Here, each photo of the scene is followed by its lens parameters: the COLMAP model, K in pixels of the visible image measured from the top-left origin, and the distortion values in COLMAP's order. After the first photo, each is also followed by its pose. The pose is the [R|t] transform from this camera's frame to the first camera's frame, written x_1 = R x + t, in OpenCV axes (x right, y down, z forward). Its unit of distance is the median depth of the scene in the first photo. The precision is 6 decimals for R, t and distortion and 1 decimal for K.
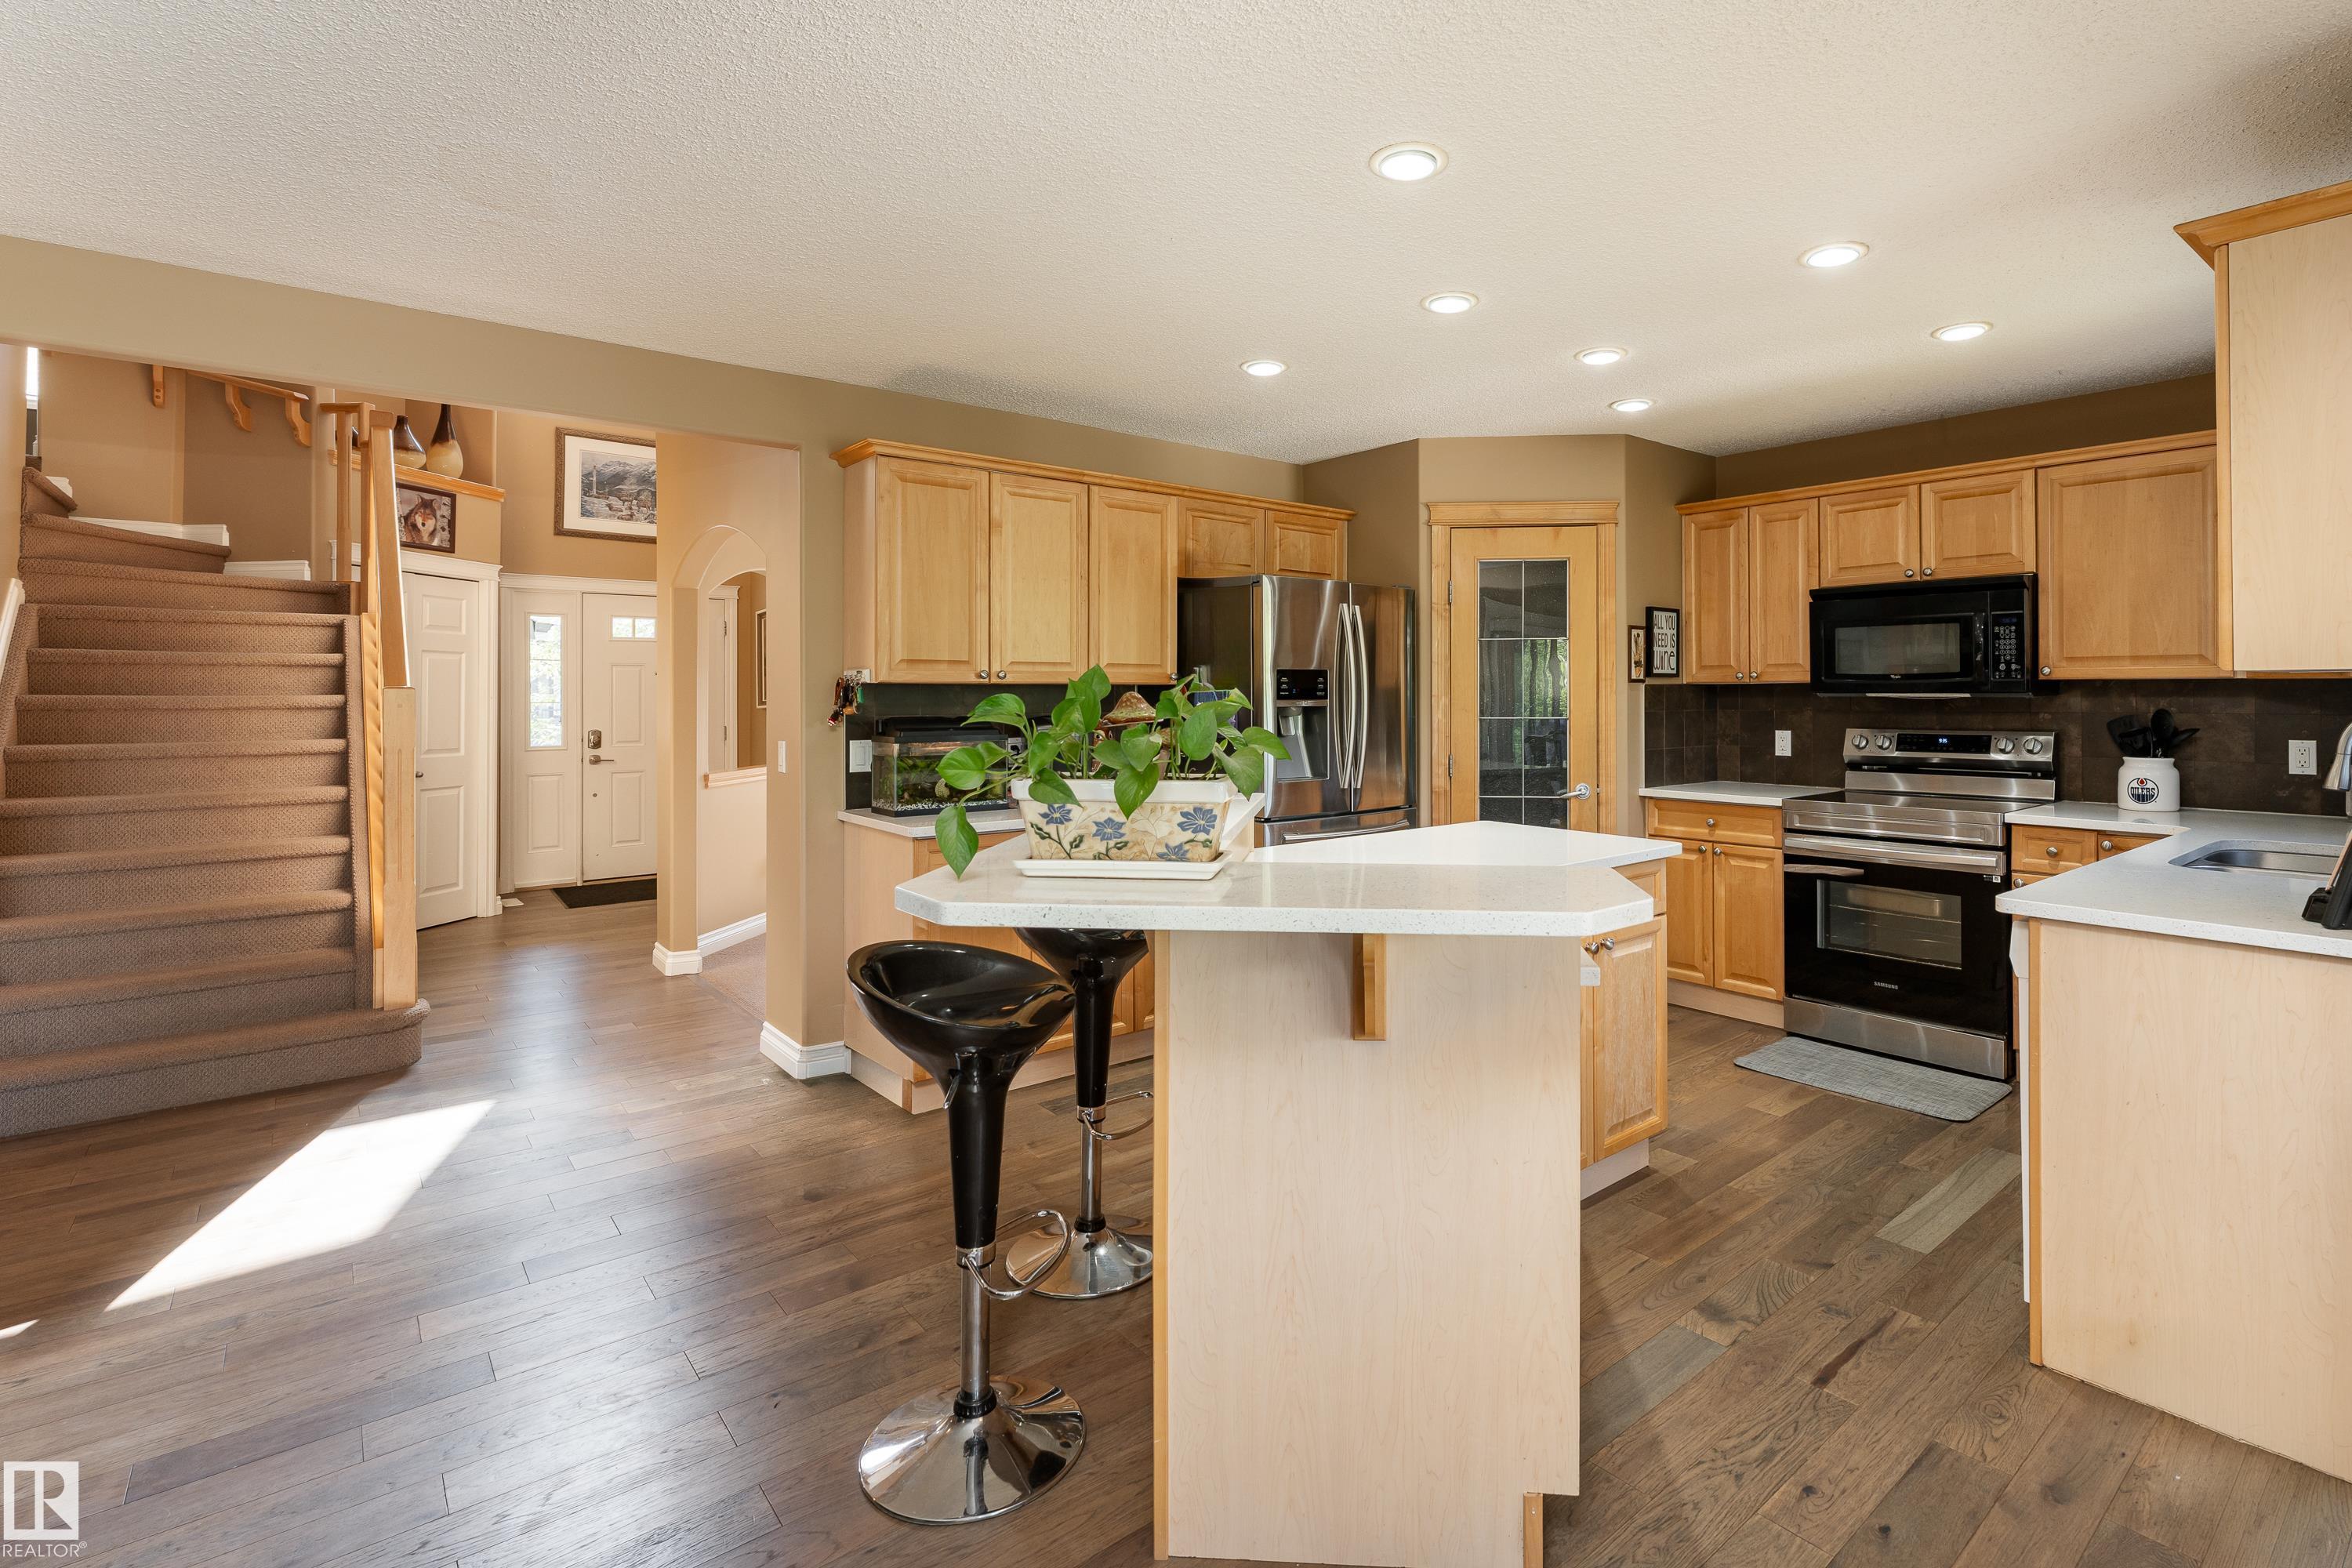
lens RADIAL K [[1124.9, 0, 1299.5], [0, 1124.9, 698.6], [0, 0, 1]] dist [-0.001091, -0.000303]
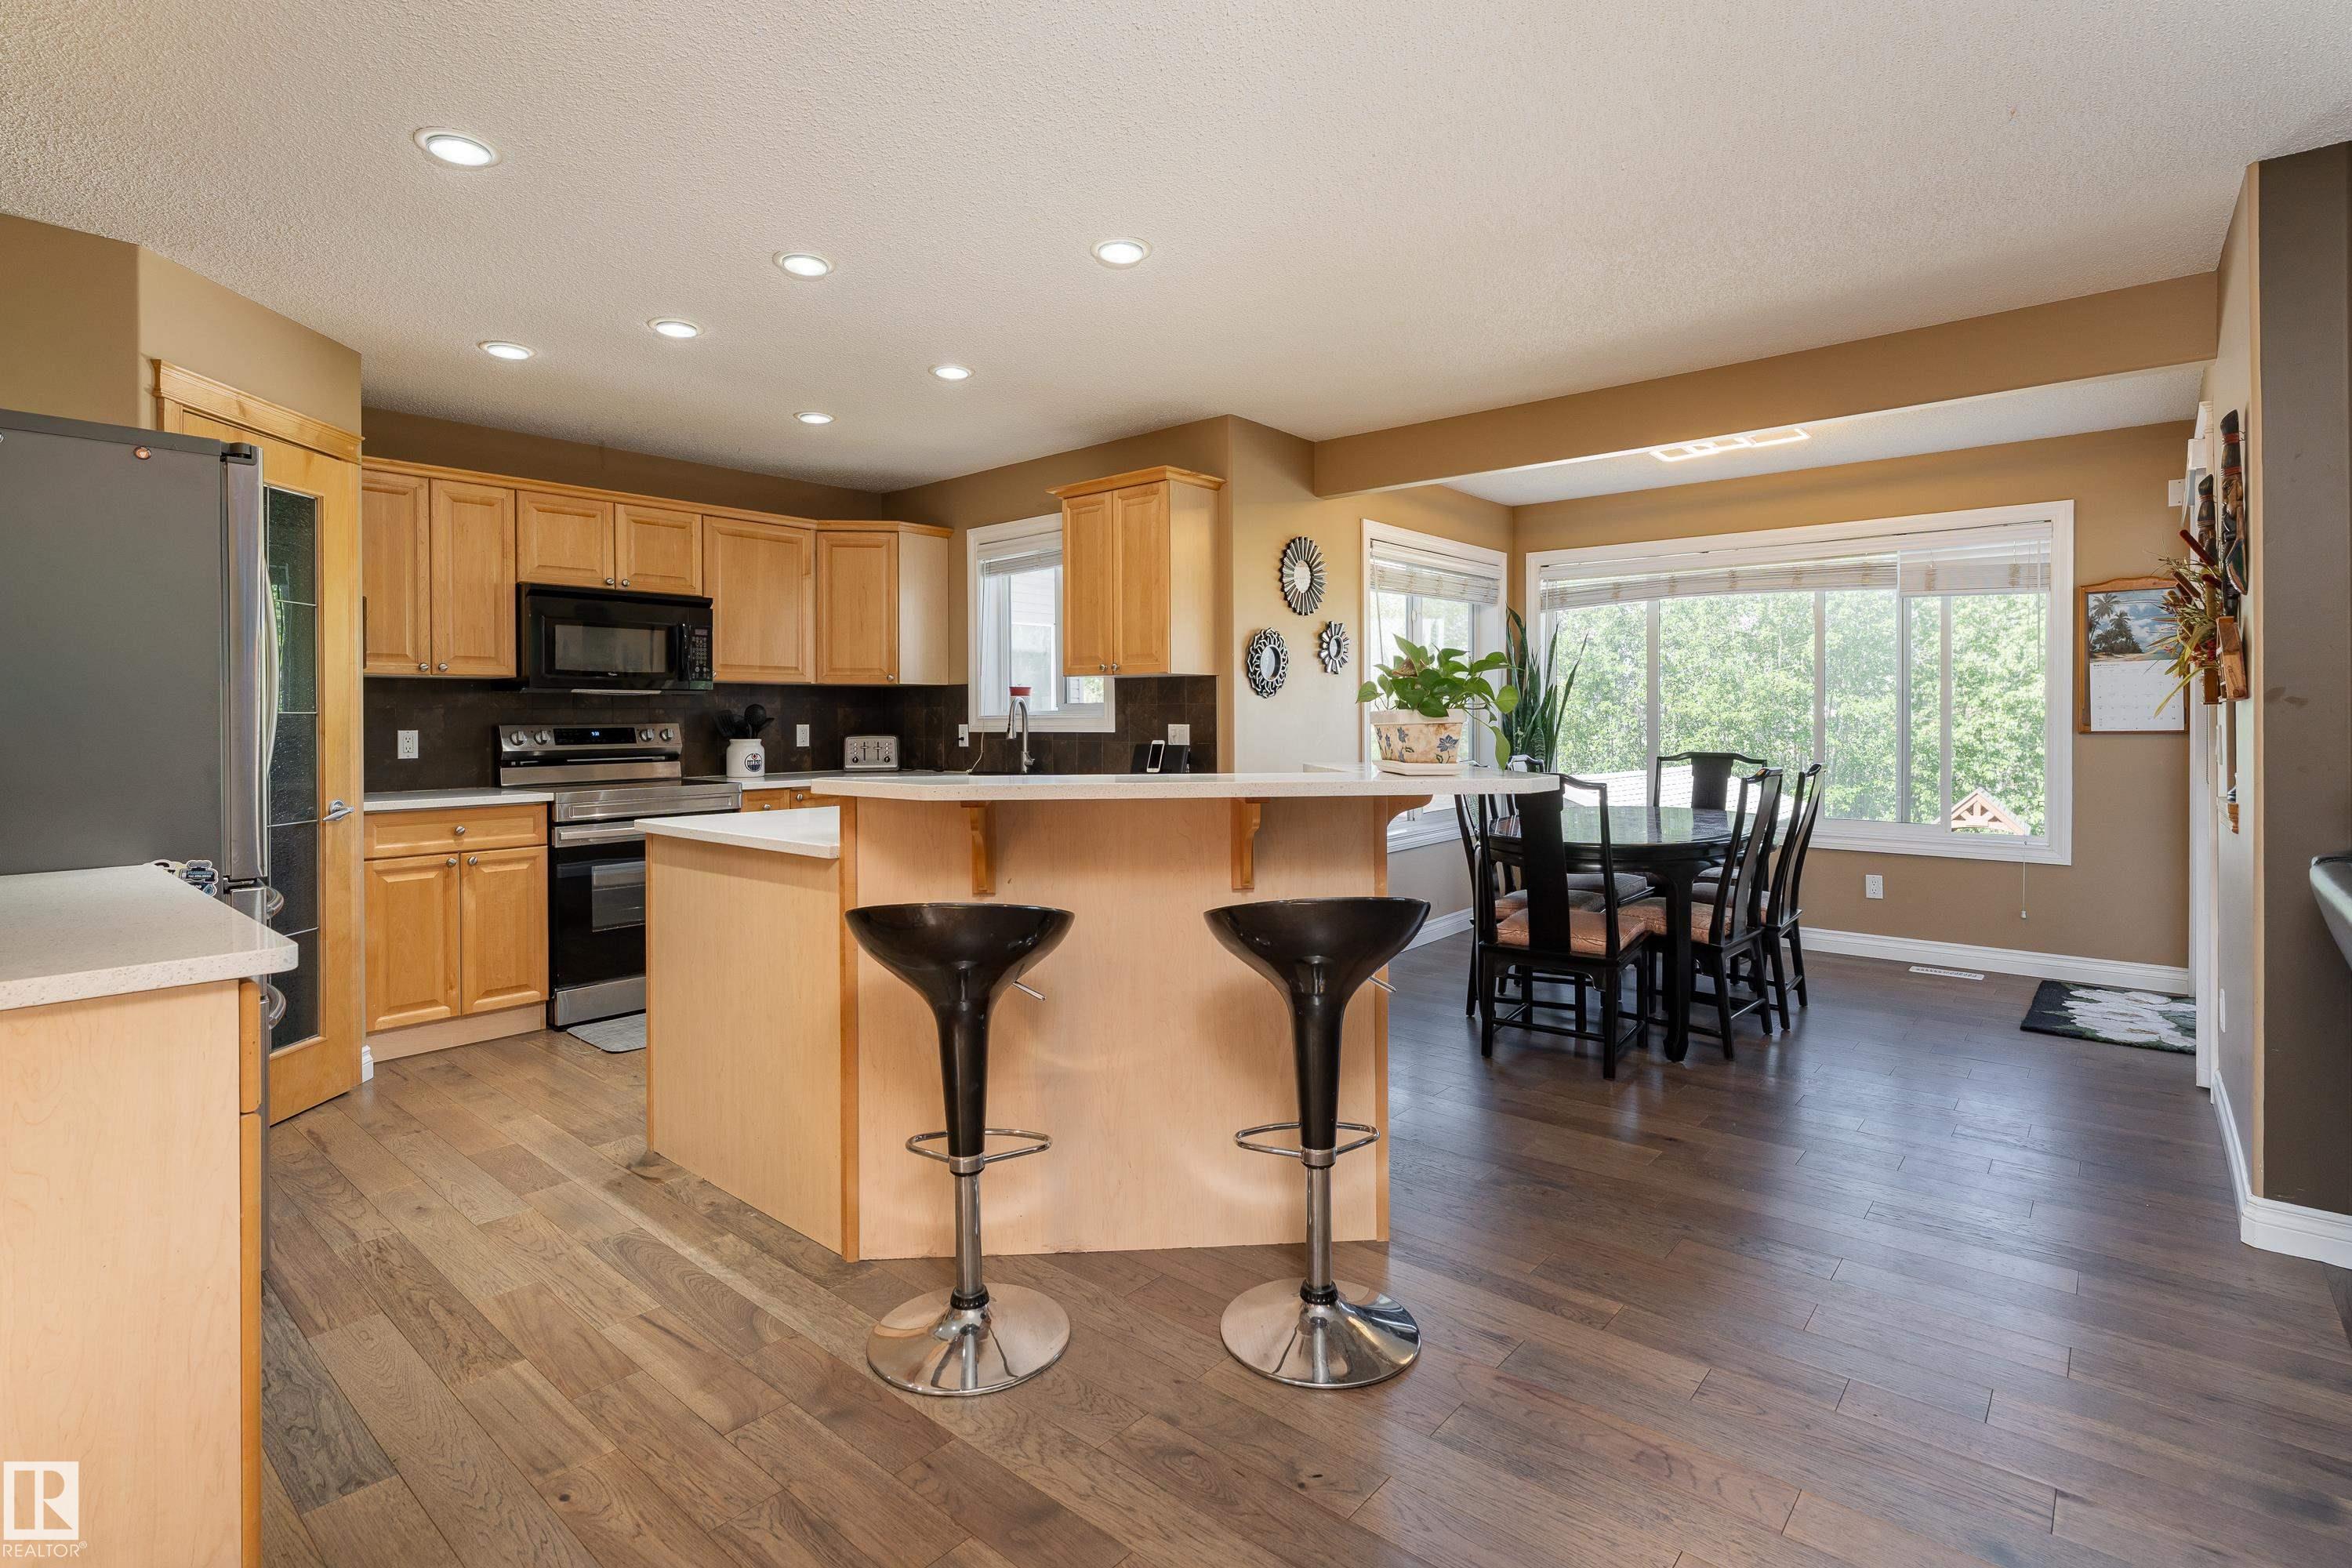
lens RADIAL K [[1117.8, 0, 1171.6], [0, 1117.8, 723.2], [0, 0, 1]] dist [-0.000008, -0.000030]
pose [[-0.131080, 0.000426, 0.991372, -0.606190], [0.013305, 0.999911, 0.001329, 0.033228], [-0.991282, 0.013364, -0.131074, 0.577833]]
